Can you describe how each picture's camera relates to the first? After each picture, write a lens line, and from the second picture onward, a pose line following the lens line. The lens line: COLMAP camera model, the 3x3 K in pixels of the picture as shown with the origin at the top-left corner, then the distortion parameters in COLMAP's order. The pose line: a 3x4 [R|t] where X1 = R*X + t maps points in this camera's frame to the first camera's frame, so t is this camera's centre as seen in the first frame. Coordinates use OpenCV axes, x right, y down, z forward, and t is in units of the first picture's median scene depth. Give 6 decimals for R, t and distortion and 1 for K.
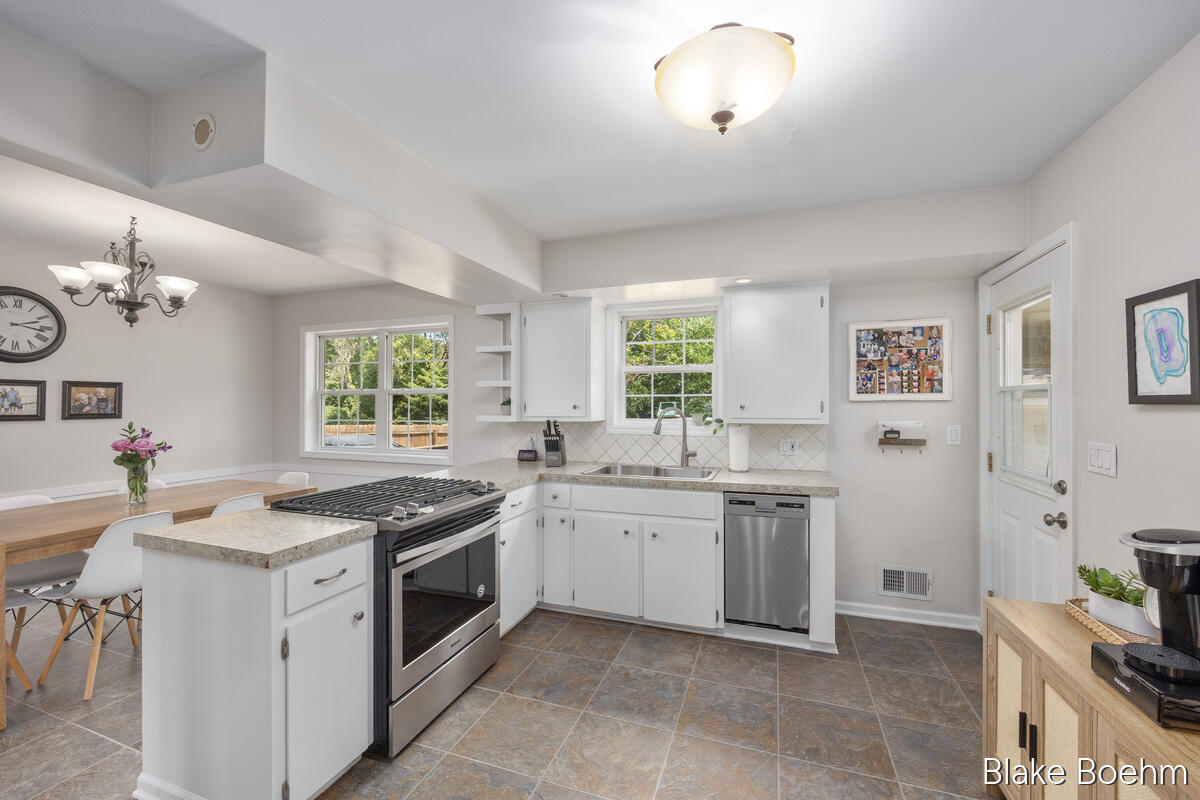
lens RADIAL K [[479.4, 0, 603.6], [0, 479.4, 399.9], [0, 0, 1]] dist [0.000792, -0.006695]
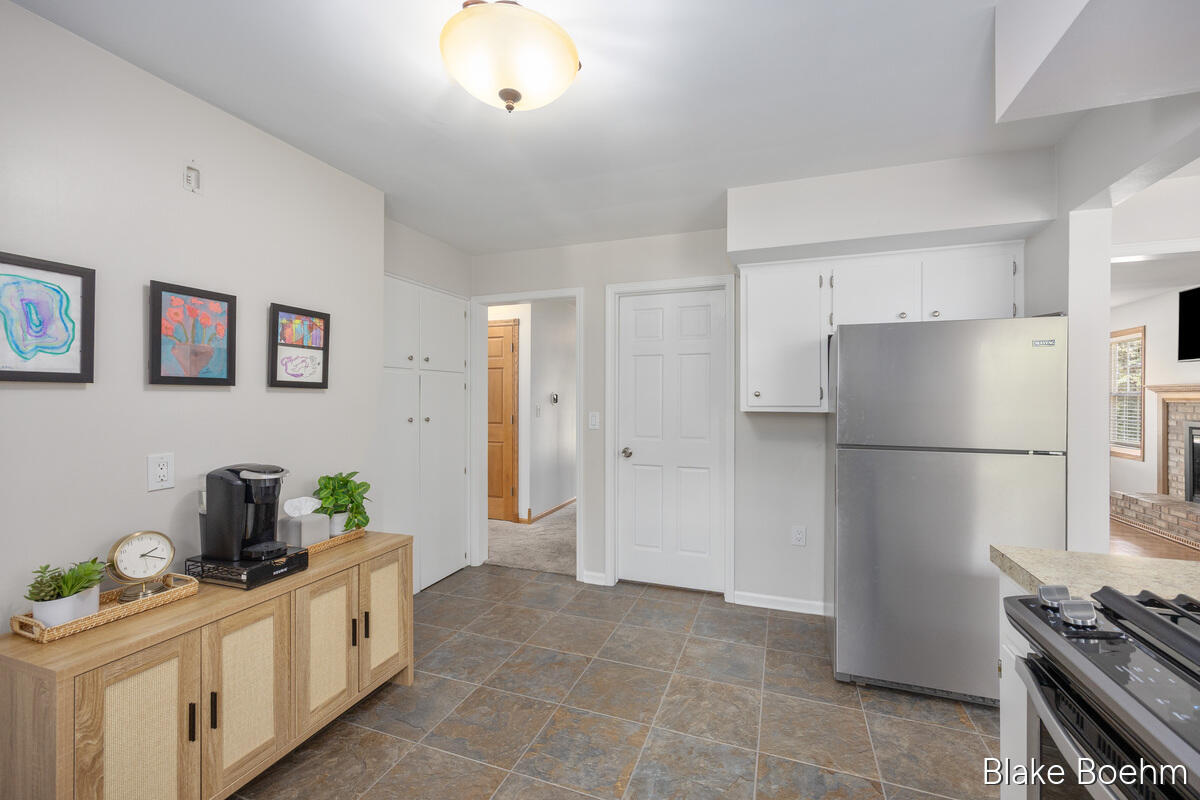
lens RADIAL K [[493.3, 0, 603.4], [0, 493.3, 390.2], [0, 0, 1]] dist [0.022573, -0.000060]
pose [[-0.999960, 0.003241, 0.008391, 0.111401], [0.003083, 0.999819, -0.018776, 0.014676], [-0.008450, -0.018749, -0.999789, 0.959290]]
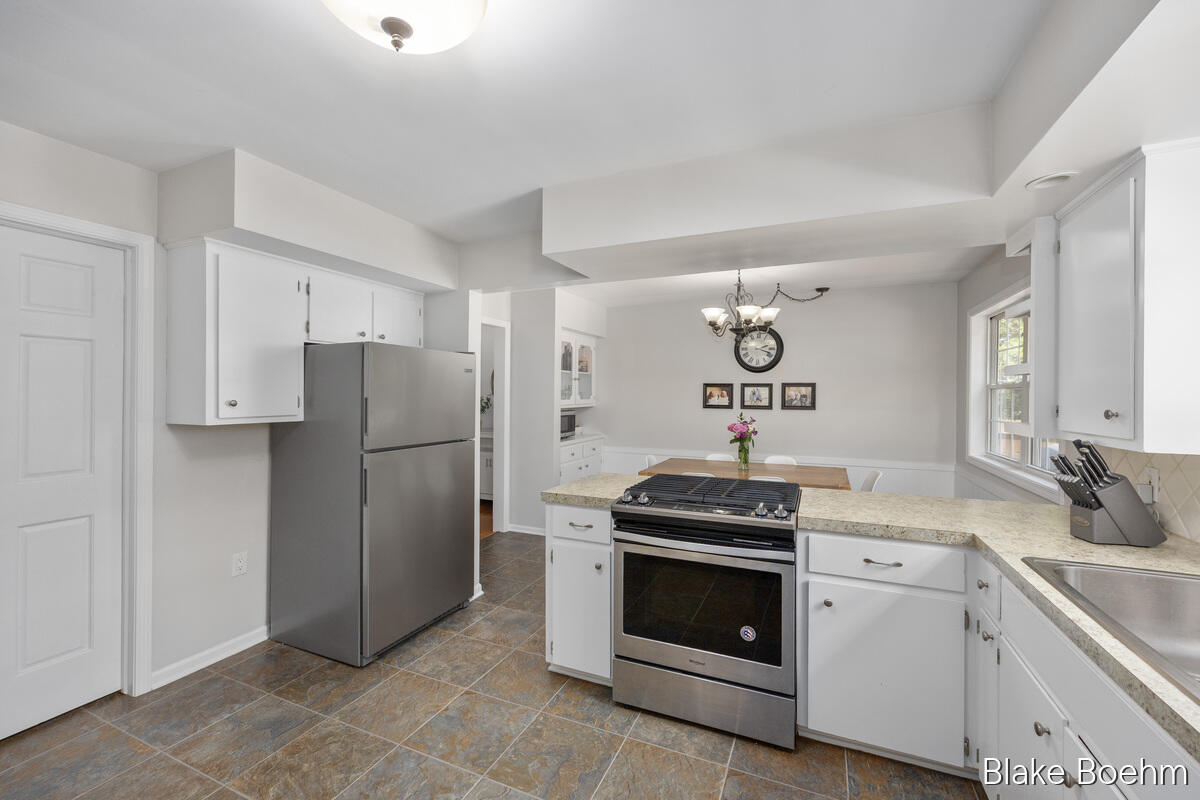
lens RADIAL K [[489.7, 0, 603.2], [0, 489.7, 396.0], [0, 0, 1]] dist [0.000541, 0.000235]
pose [[-0.083635, 0.001451, -0.996495, 0.490063], [0.001917, 0.999997, 0.001295, -0.003820], [0.996495, -0.001802, -0.083638, 0.689324]]
